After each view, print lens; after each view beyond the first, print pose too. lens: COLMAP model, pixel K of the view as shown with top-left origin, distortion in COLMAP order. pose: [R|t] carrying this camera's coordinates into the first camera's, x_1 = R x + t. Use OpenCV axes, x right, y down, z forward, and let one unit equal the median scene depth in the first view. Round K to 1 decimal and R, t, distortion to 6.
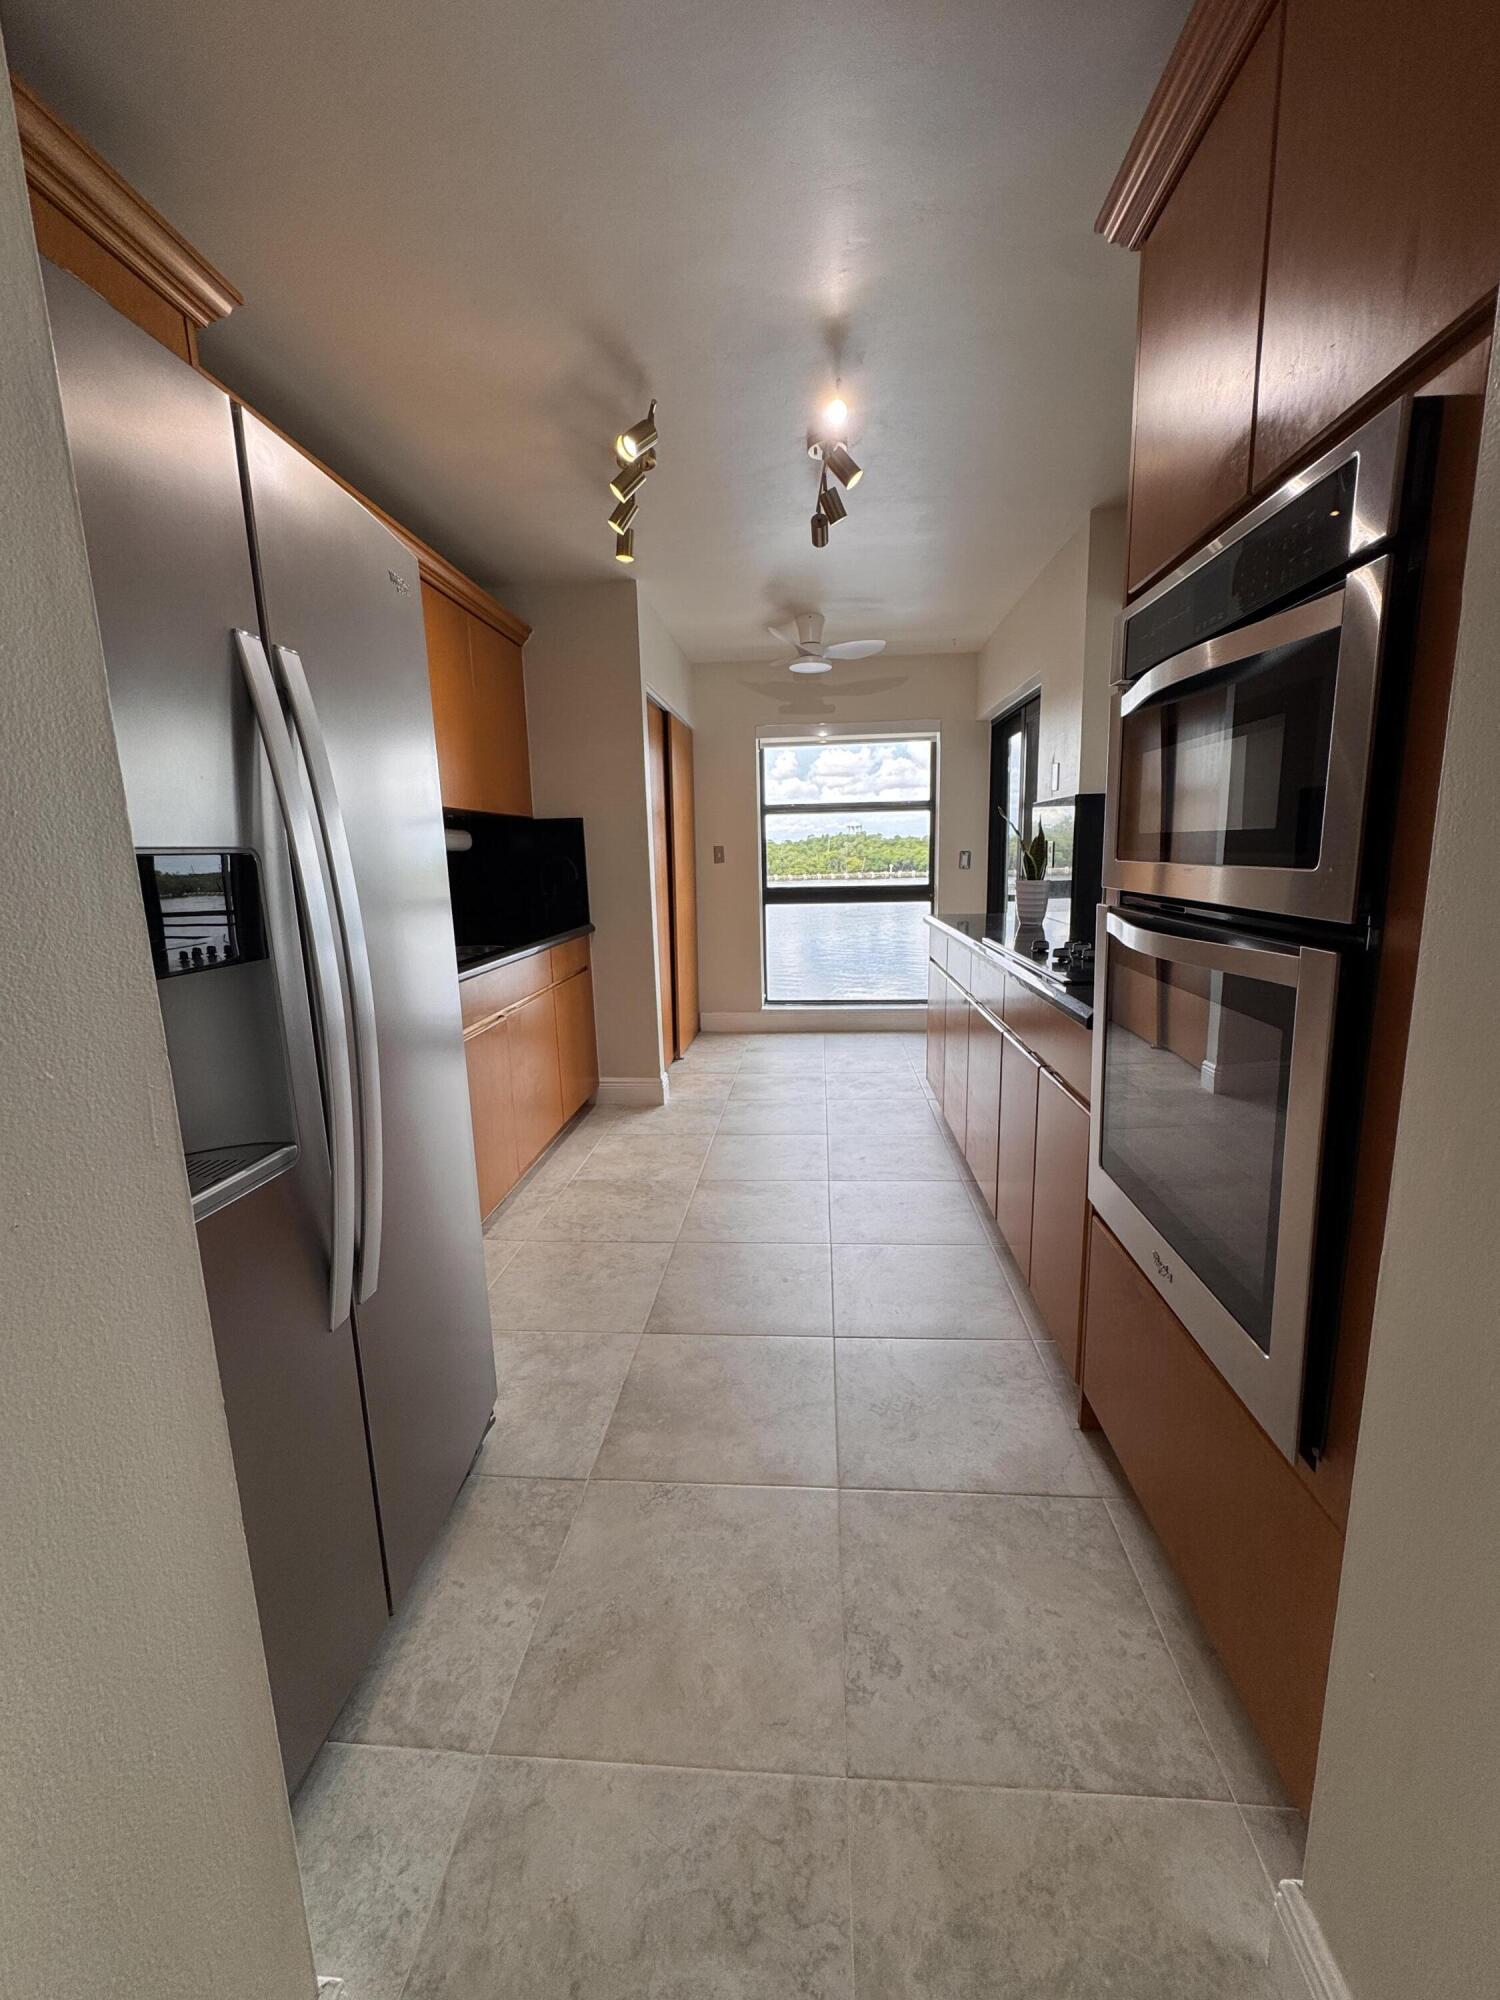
lens RADIAL K [[800.3, 0, 758.1], [0, 800.3, 1000.8], [0, 0, 1]] dist [-0.002993, 0.000965]
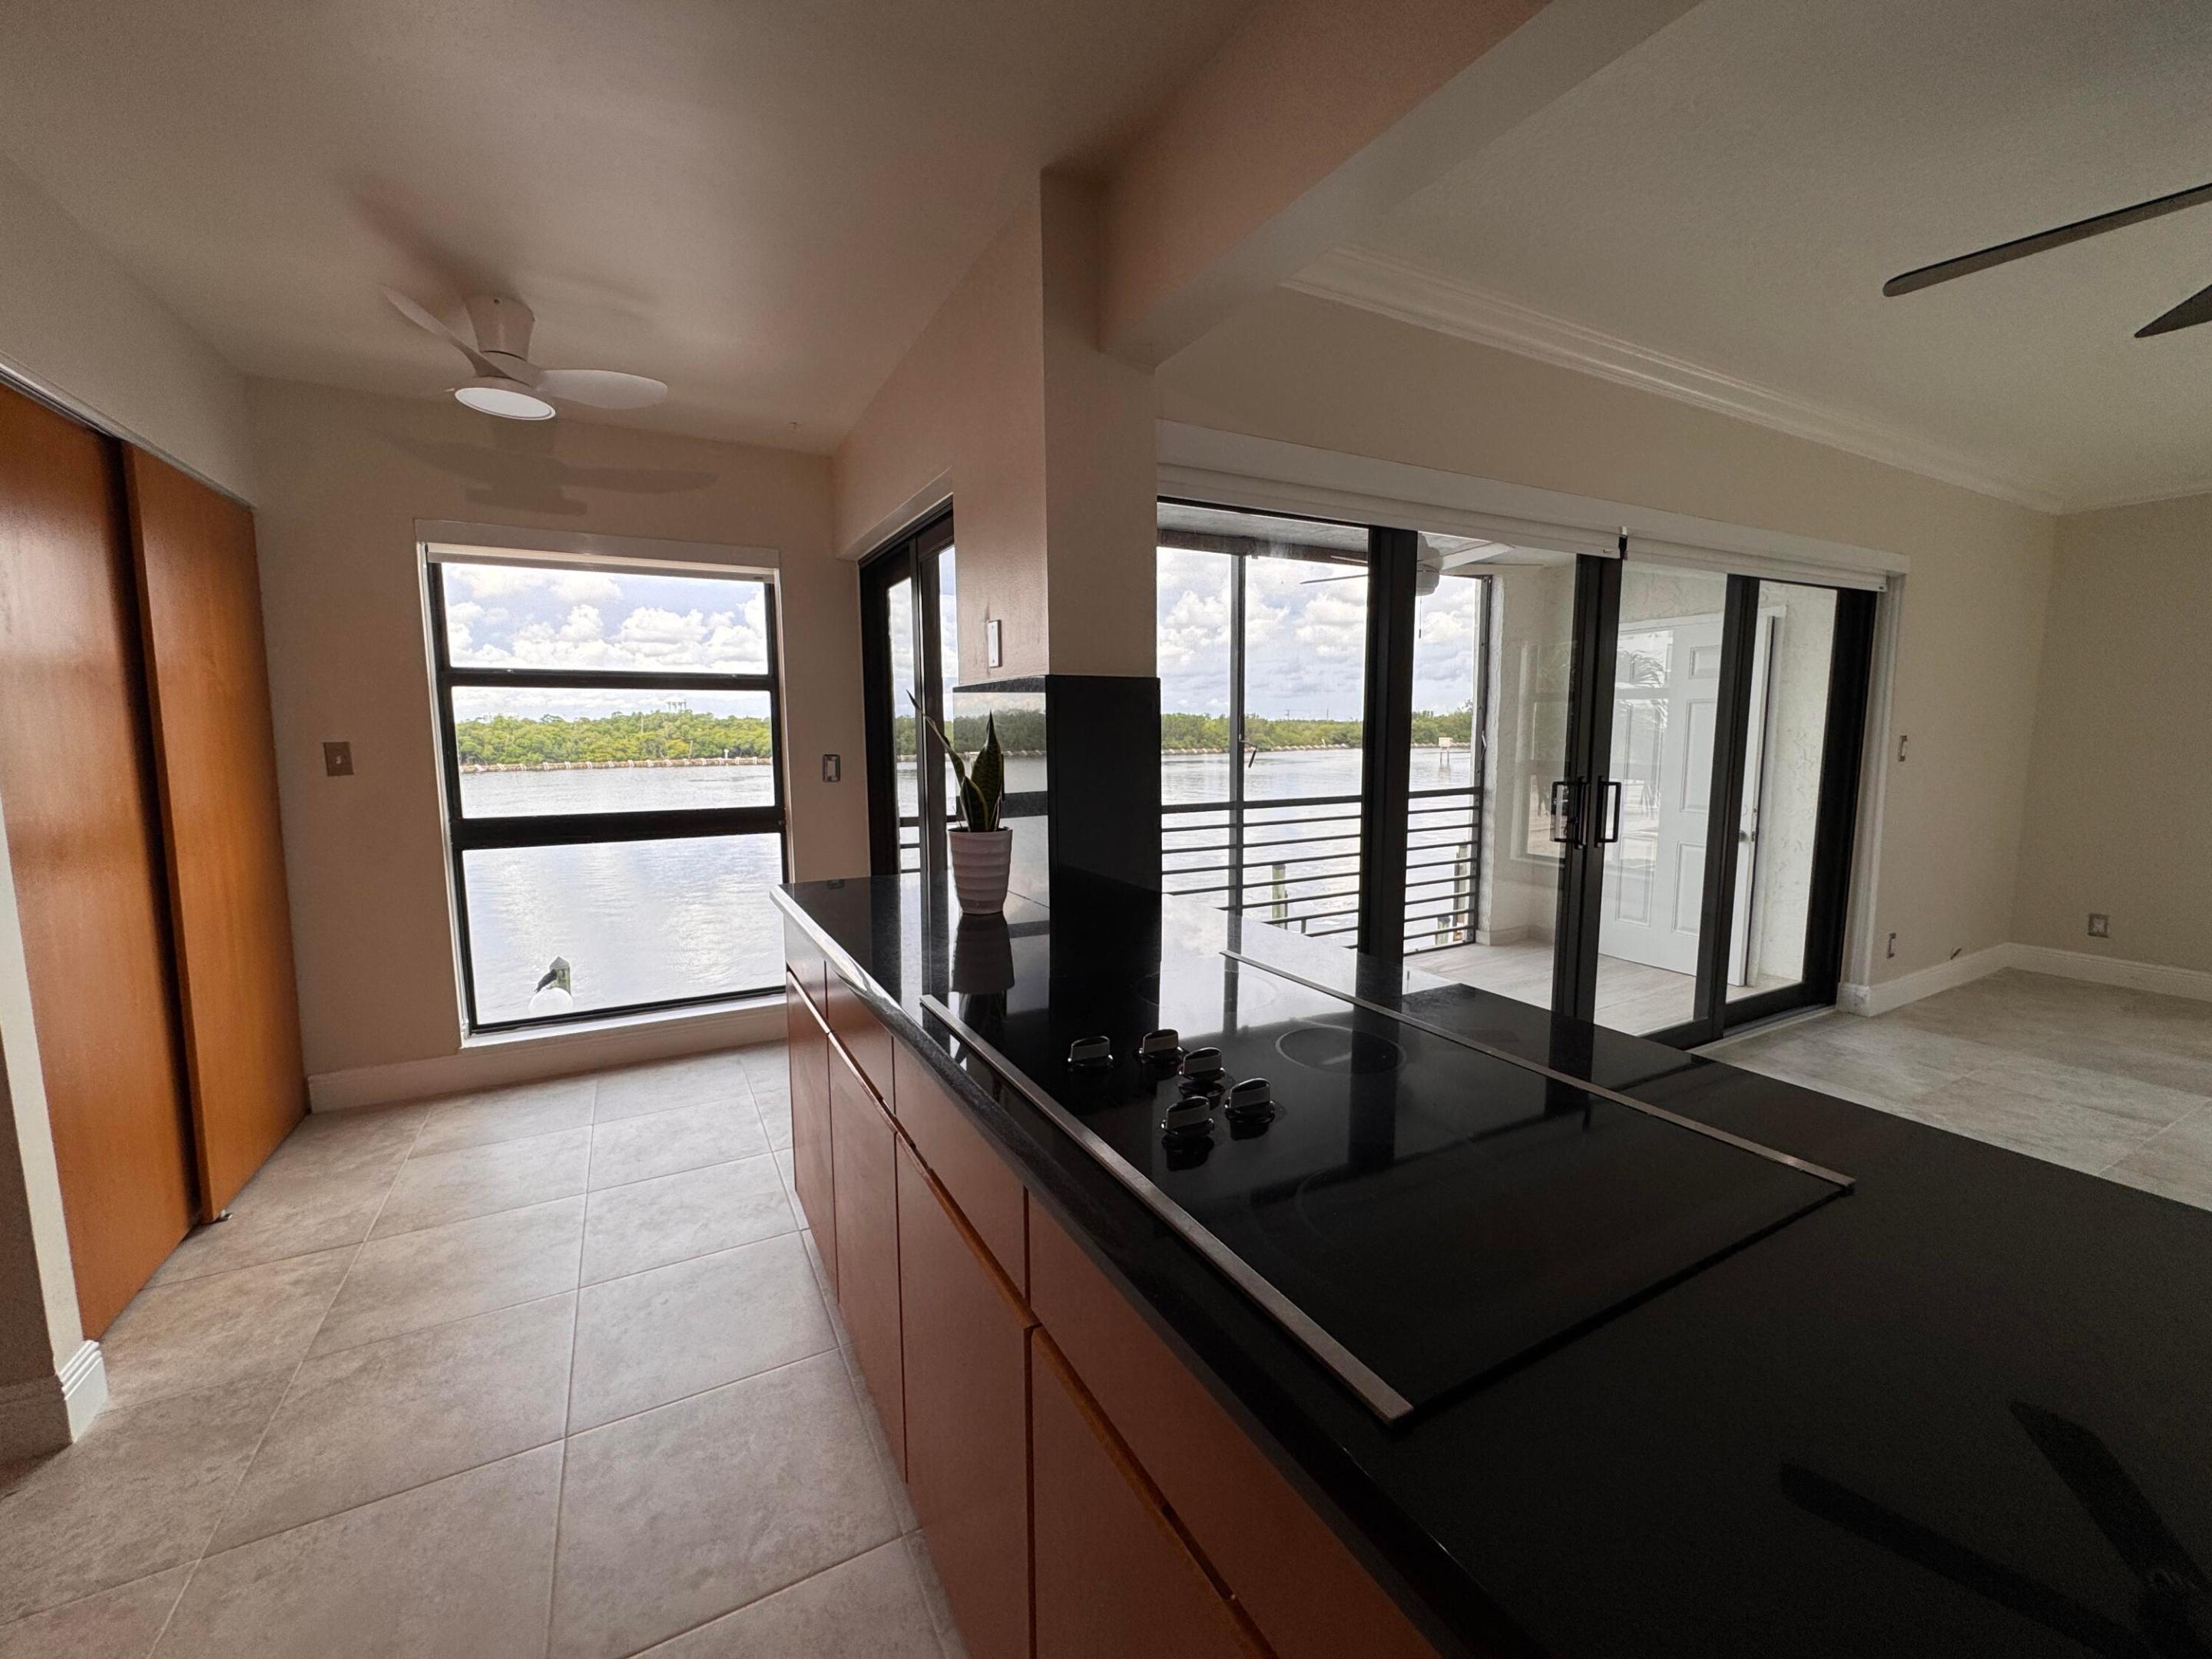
lens RADIAL K [[885.1, 0, 1104.4], [0, 885.1, 829.7], [0, 0, 1]] dist [-0.002993, 0.000965]
pose [[0.844938, -0.042720, 0.533156, 0.068377], [0.084244, 0.994993, -0.053784, -0.077263], [-0.528188, 0.090359, 0.844306, 0.317840]]
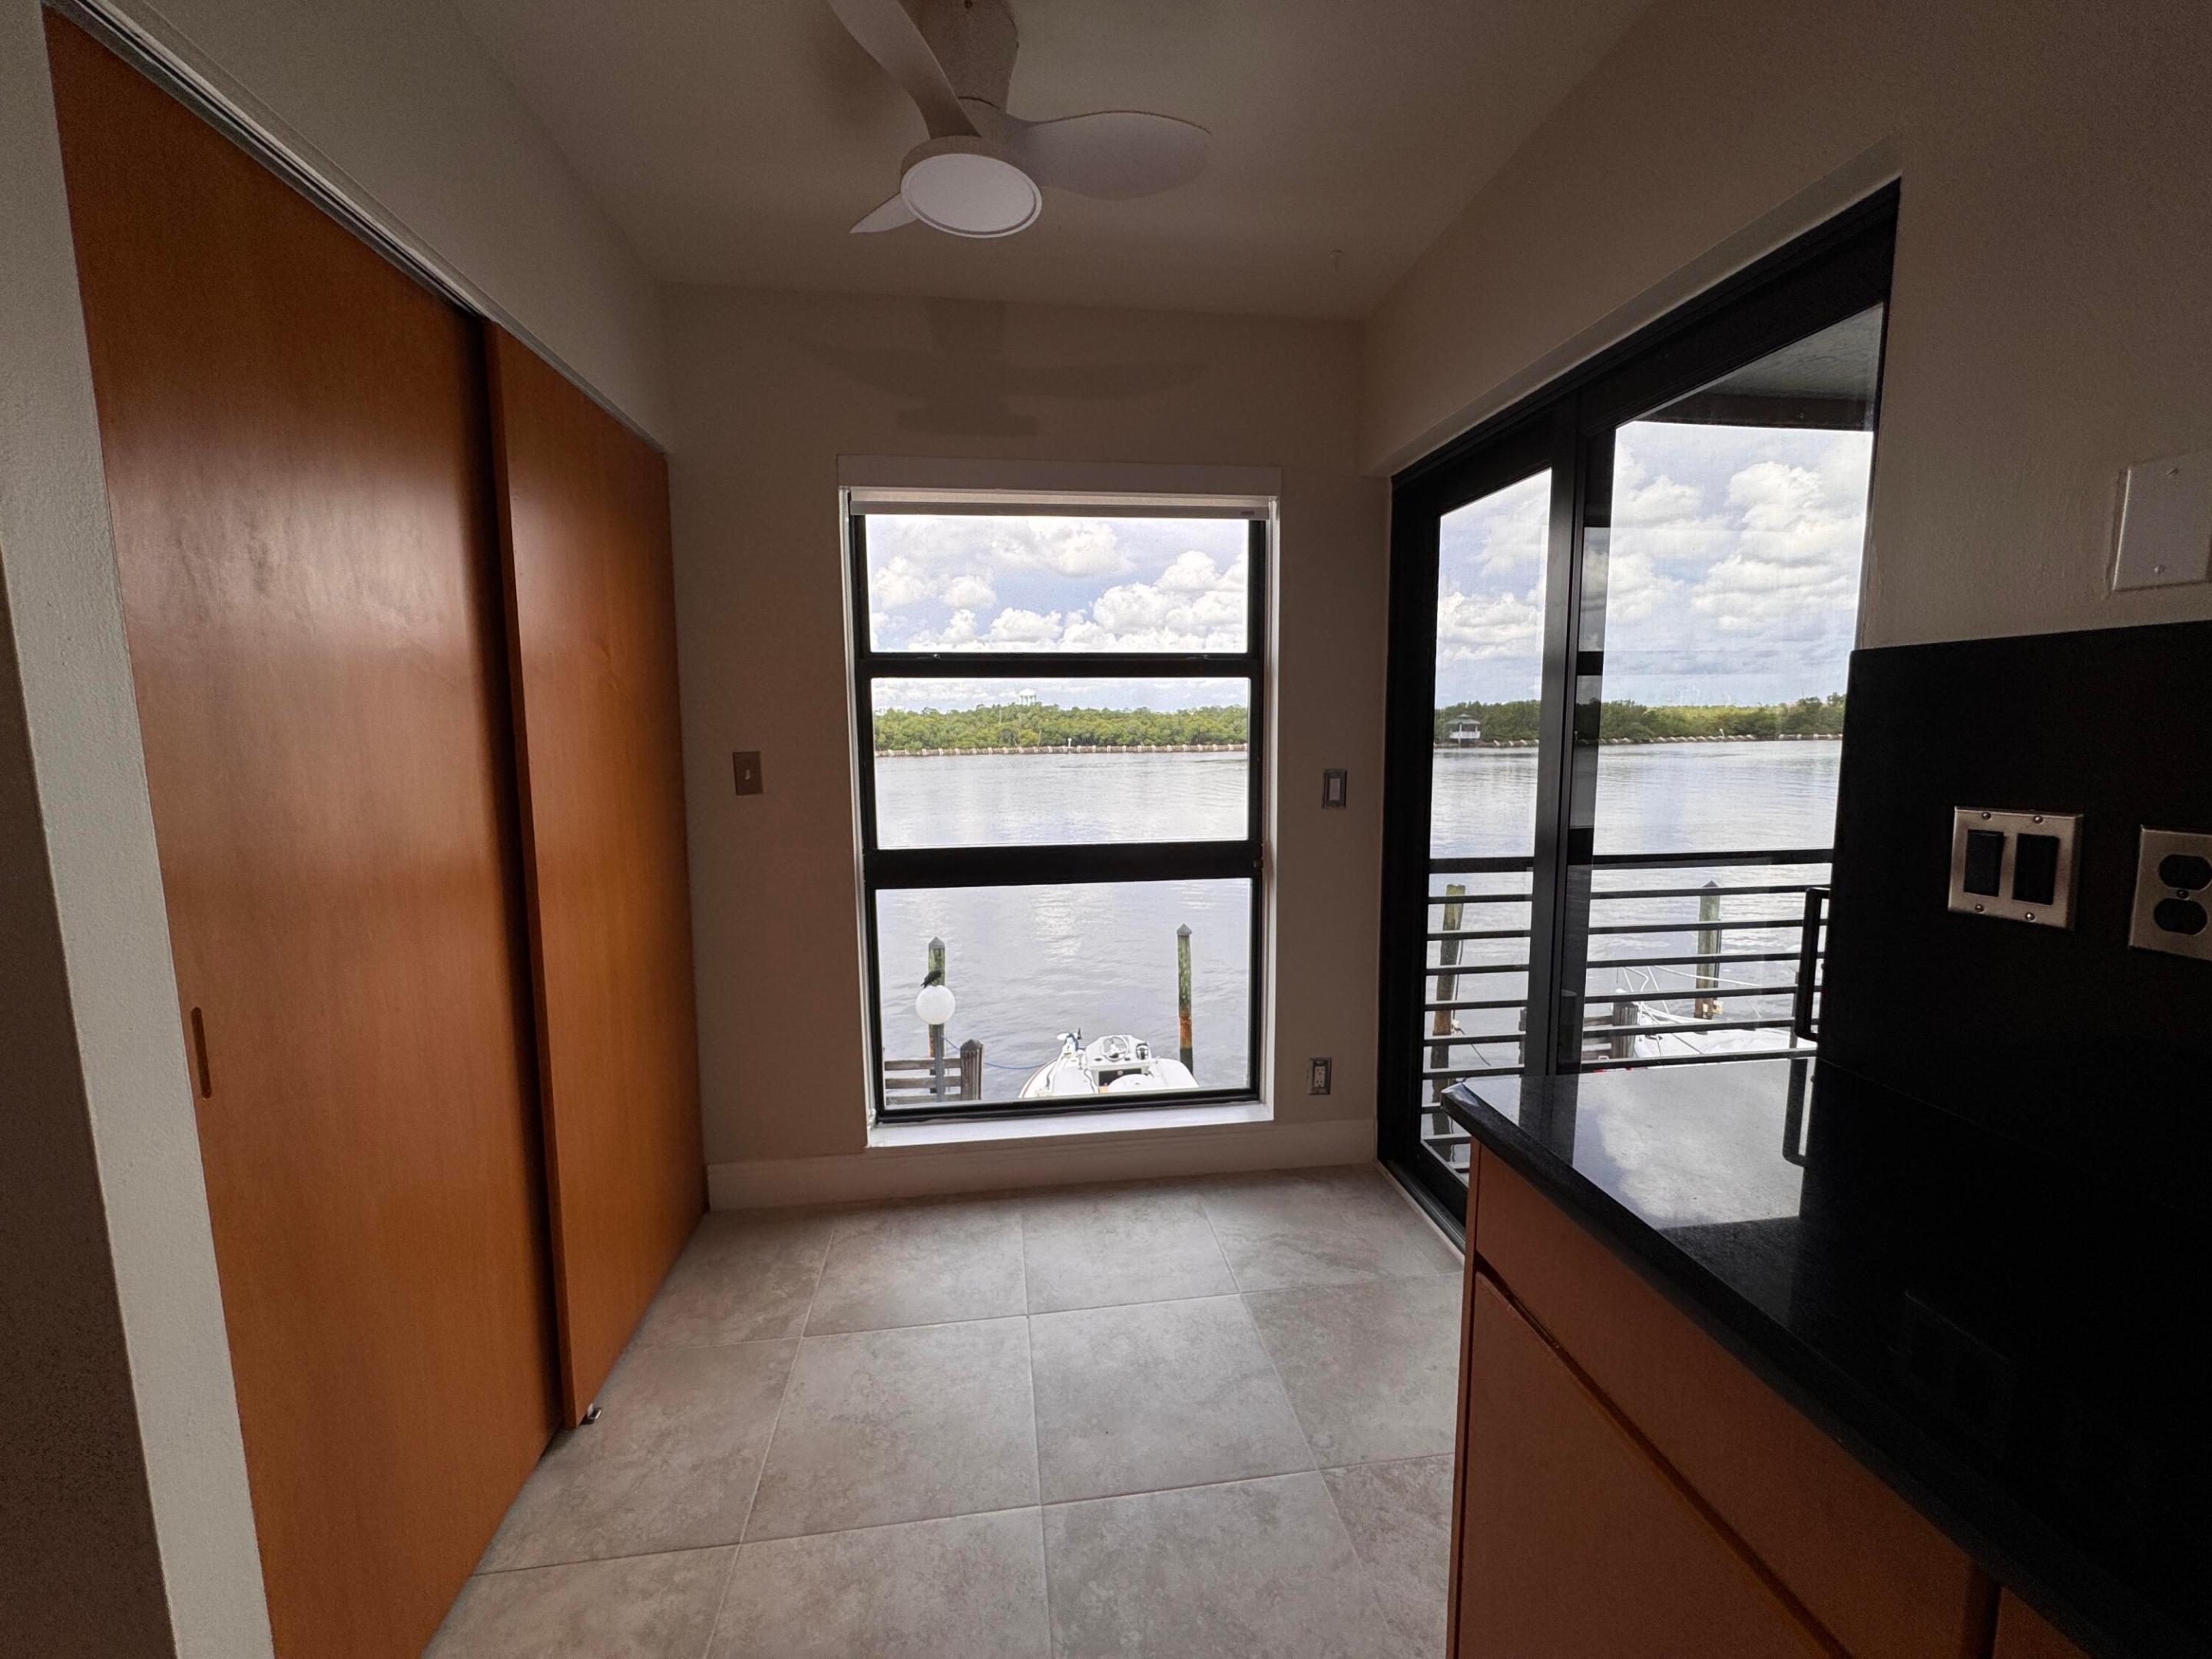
lens RADIAL K [[885.1, 0, 1101.7], [0, 885.1, 834.8], [0, 0, 1]] dist [-0.002993, 0.000965]
pose [[0.980034, -0.011520, 0.198497, 0.039934], [0.023116, 0.998152, -0.056200, -0.141052], [-0.197482, 0.059667, 0.978489, 0.616078]]
